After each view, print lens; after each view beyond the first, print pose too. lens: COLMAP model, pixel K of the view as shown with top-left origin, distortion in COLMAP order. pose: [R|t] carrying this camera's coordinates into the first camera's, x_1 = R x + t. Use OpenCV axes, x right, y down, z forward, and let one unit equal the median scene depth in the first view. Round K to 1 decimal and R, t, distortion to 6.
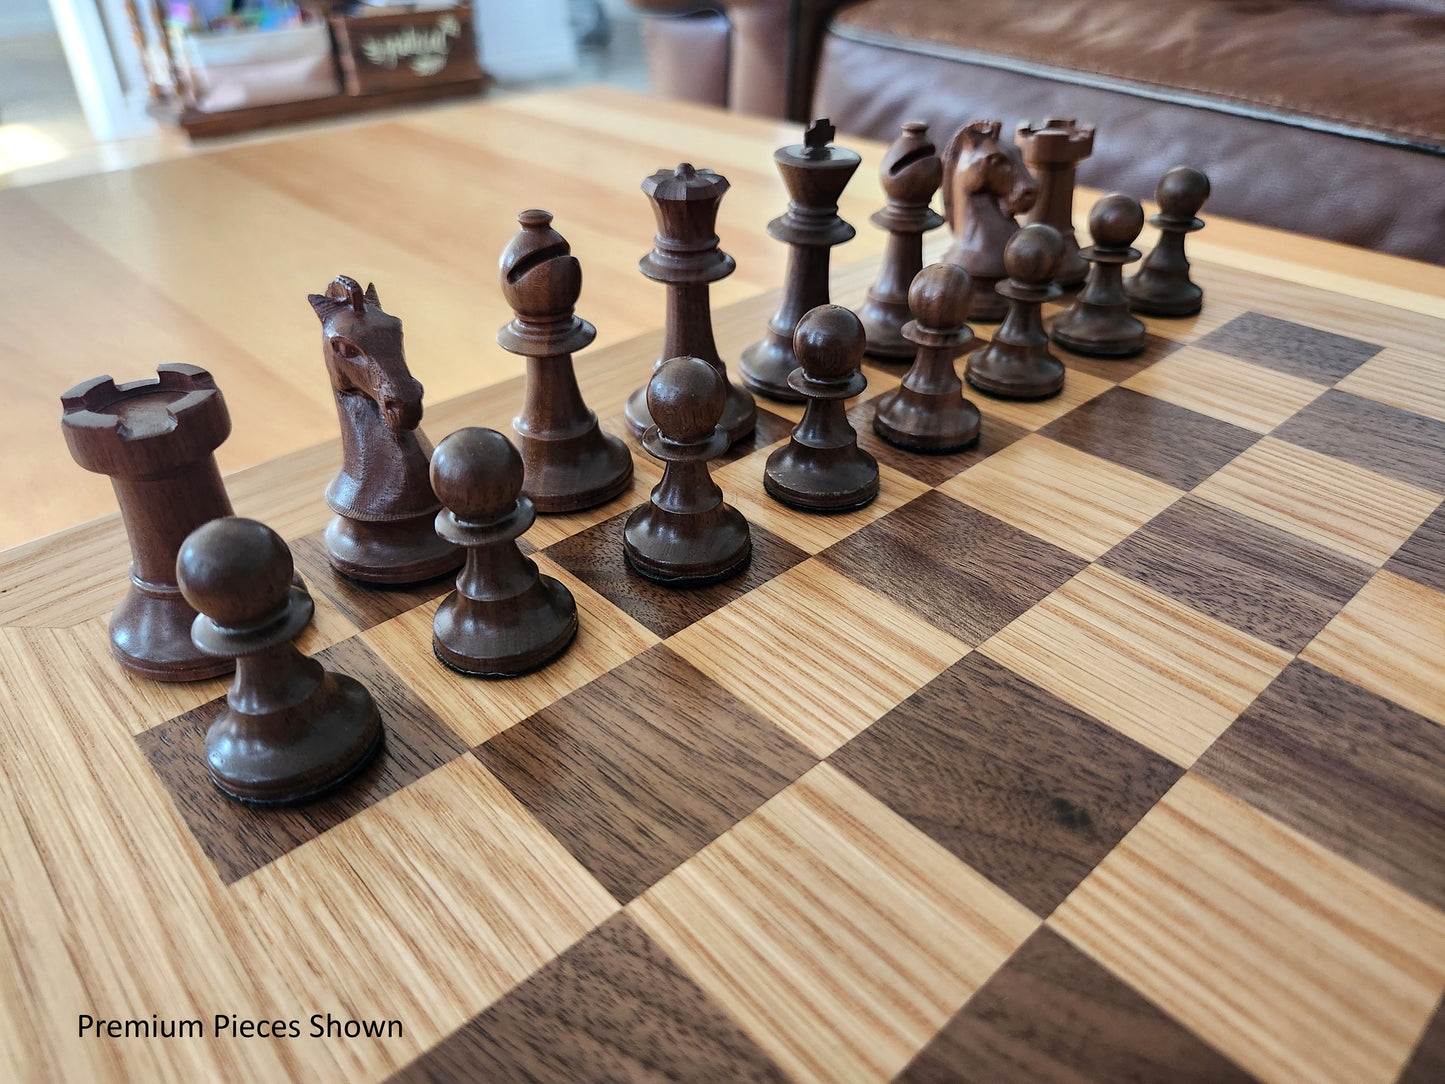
lens RADIAL K [[1025.3, 0, 712.3], [0, 1025.3, 541.6], [0, 0, 1]] dist [0.004071, -0.029722]
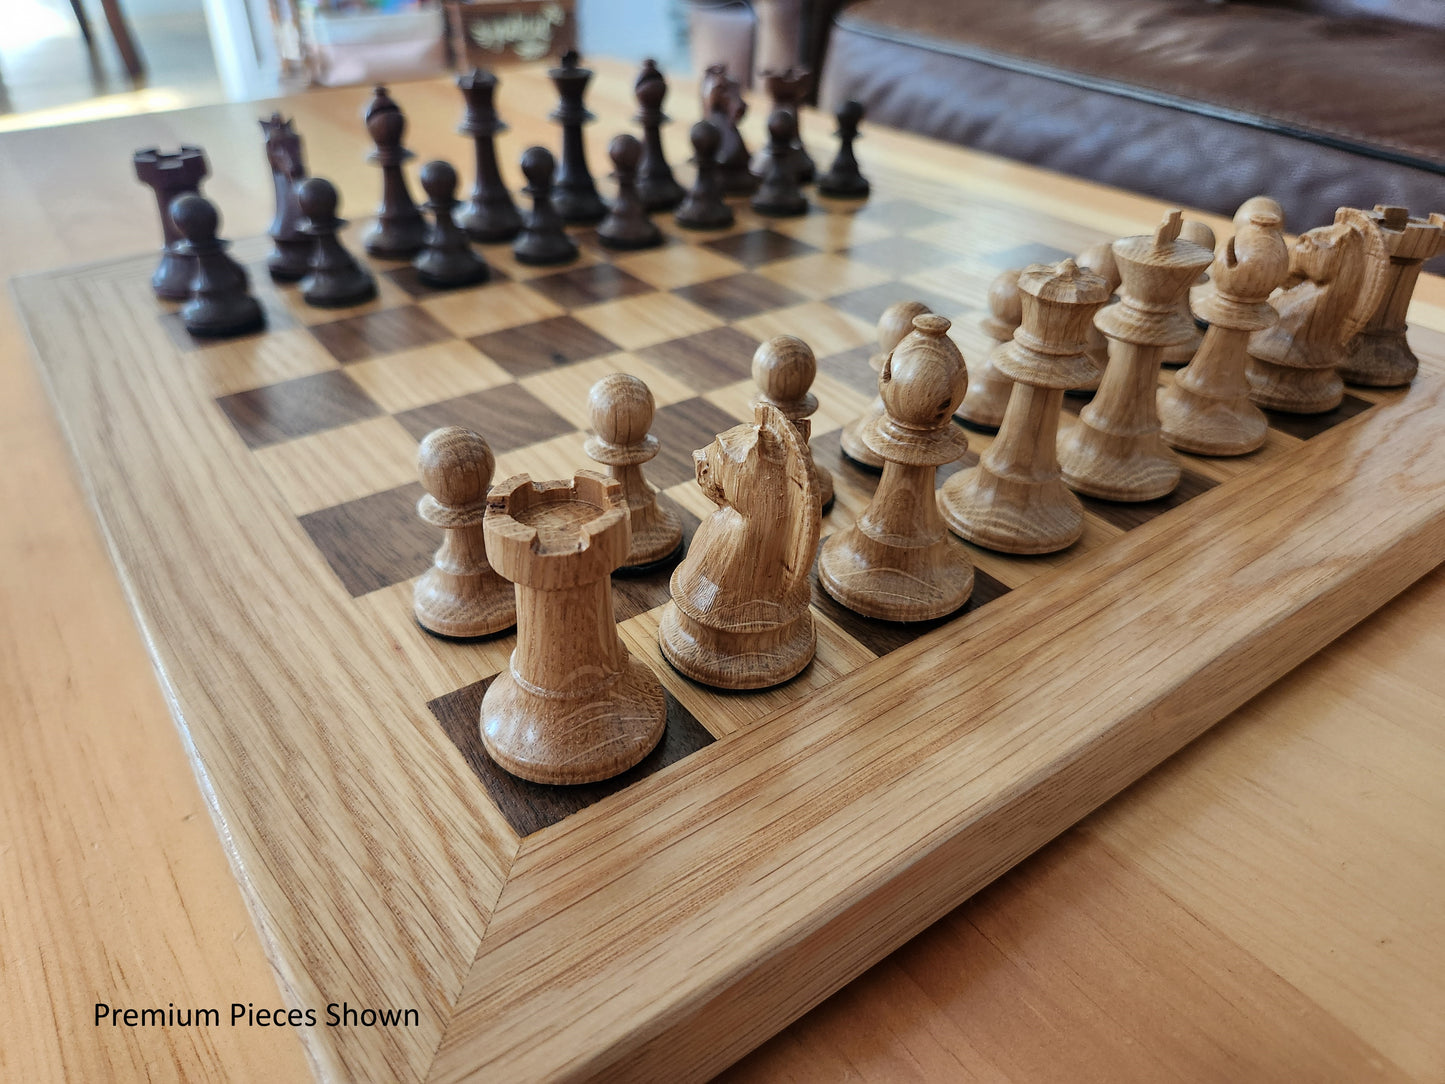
lens RADIAL K [[1025.3, 0, 712.3], [0, 1025.3, 541.6], [0, 0, 1]] dist [0.004071, -0.029722]
pose [[0.993299, 0.072701, -0.089843, 0.518567], [-0.072494, 0.997353, 0.005570, 0.358056], [0.090010, 0.000980, 0.995940, -0.652066]]
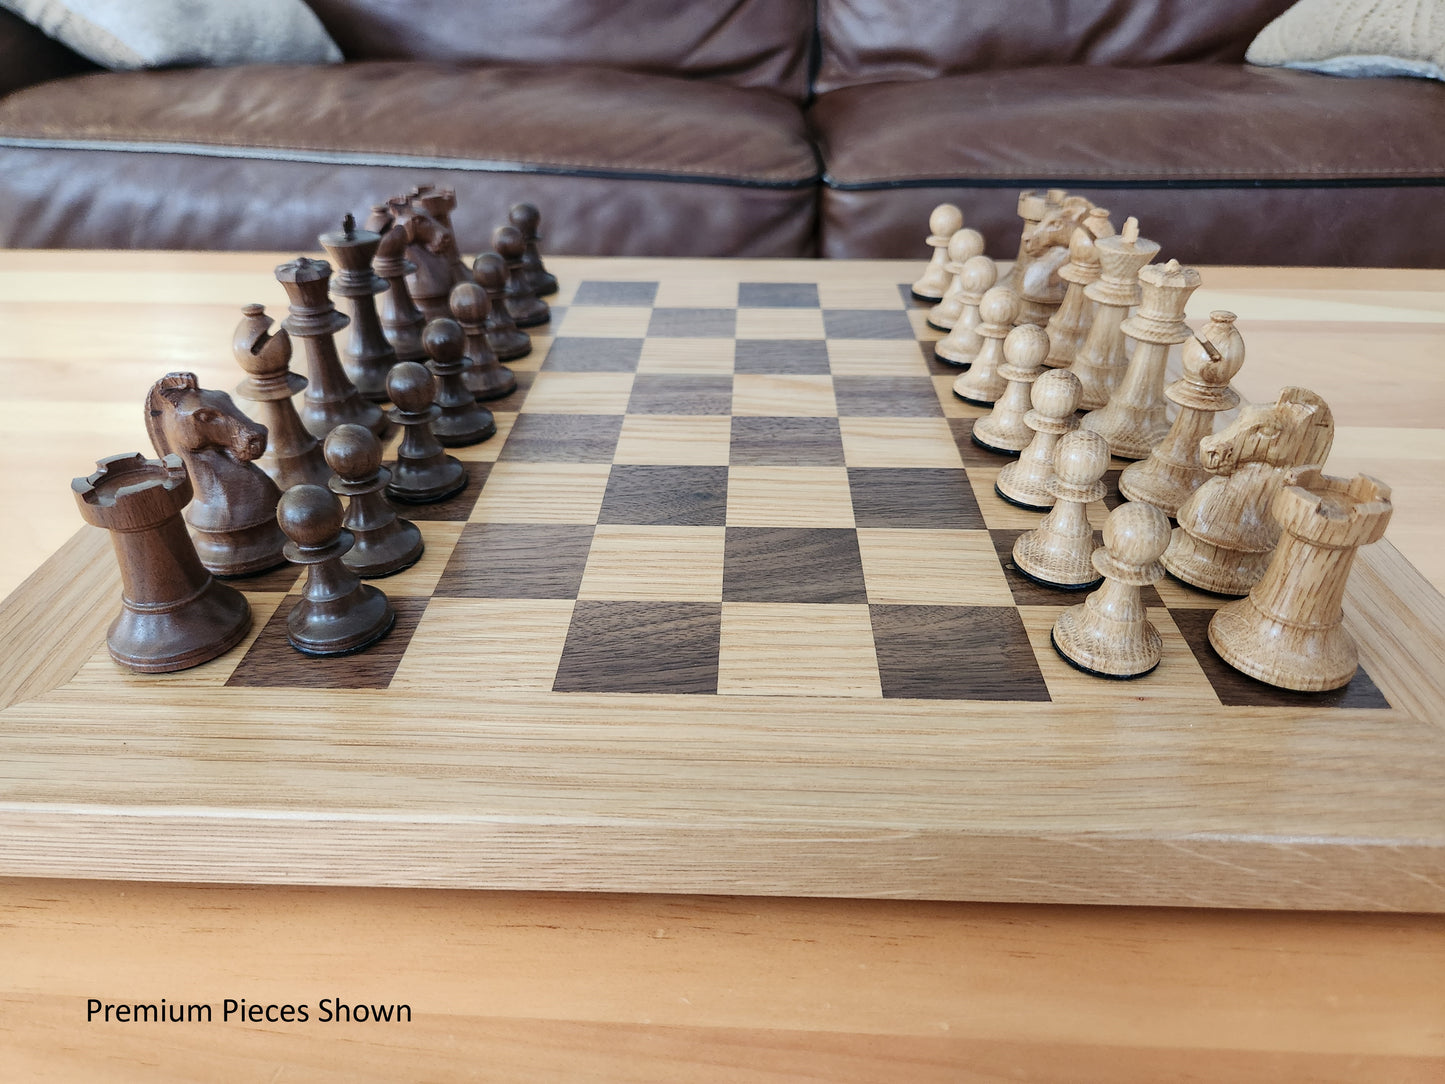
lens RADIAL K [[973.9, 0, 732.5], [0, 973.9, 599.9], [0, 0, 1]] dist [-0.000931, 0.001376]
pose [[0.682253, -0.403182, 0.609897, -0.546932], [0.391590, 0.905970, 0.160858, 0.091112], [-0.617404, 0.129084, 0.775983, -0.345782]]
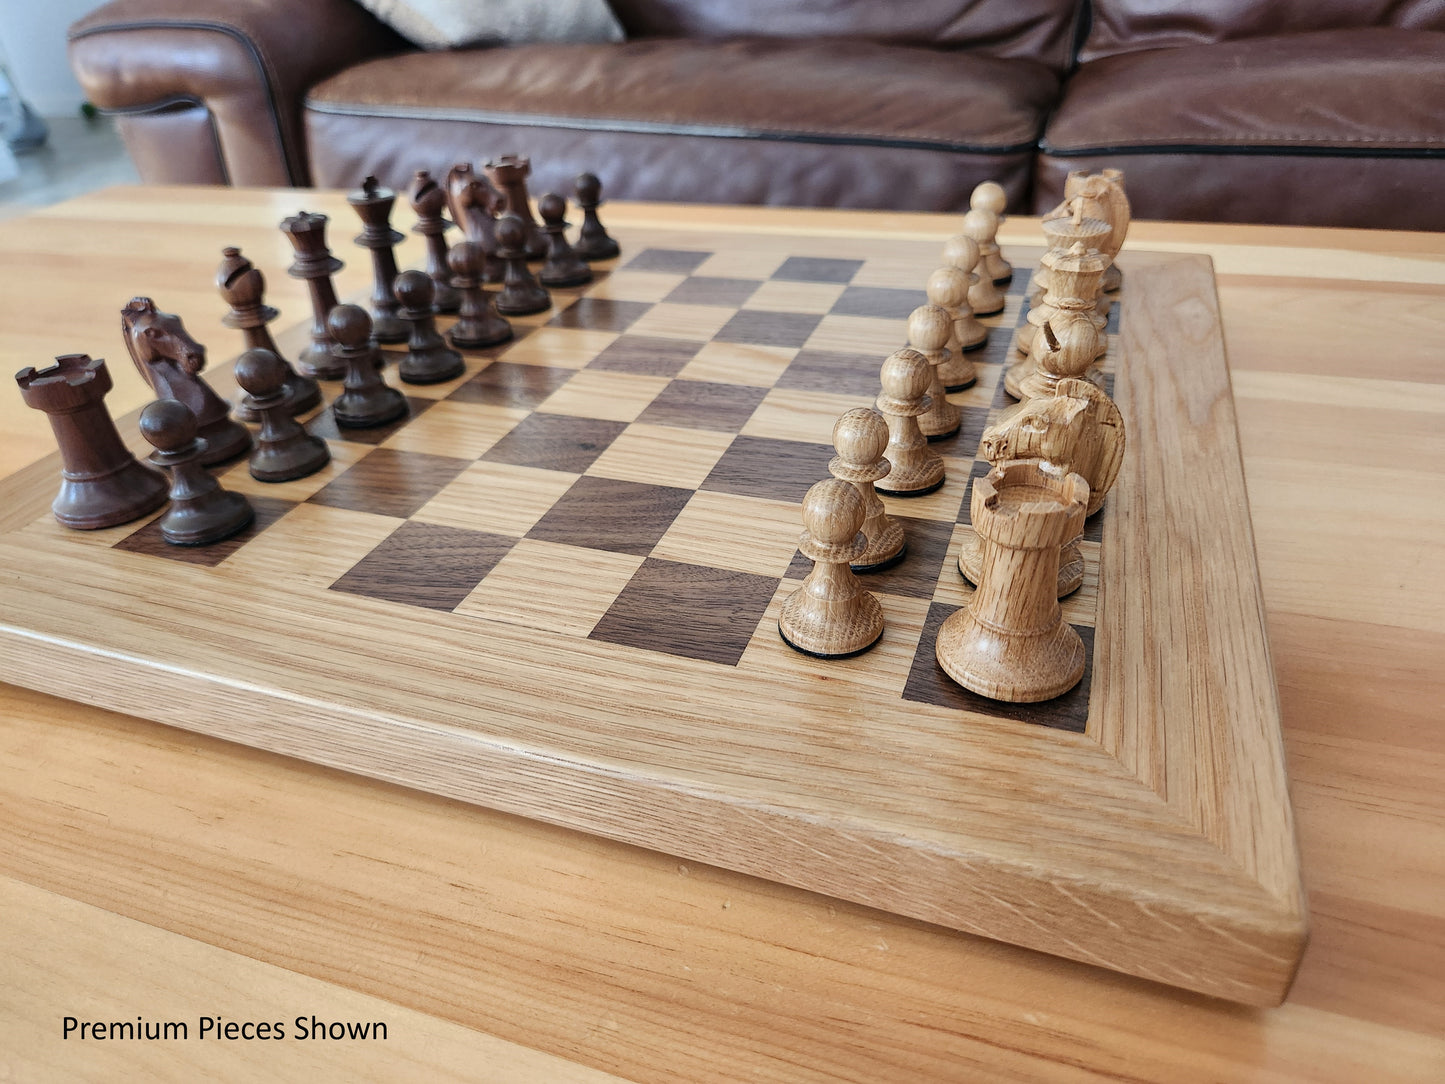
lens RADIAL K [[1023.3, 0, 722.5], [0, 1023.3, 542.0], [0, 0, 1]] dist [0.006582, -0.005679]
pose [[0.881336, -0.283996, 0.377614, -0.181528], [0.298034, 0.954299, 0.022110, 0.296675], [-0.366636, 0.093055, 0.925699, -0.712428]]
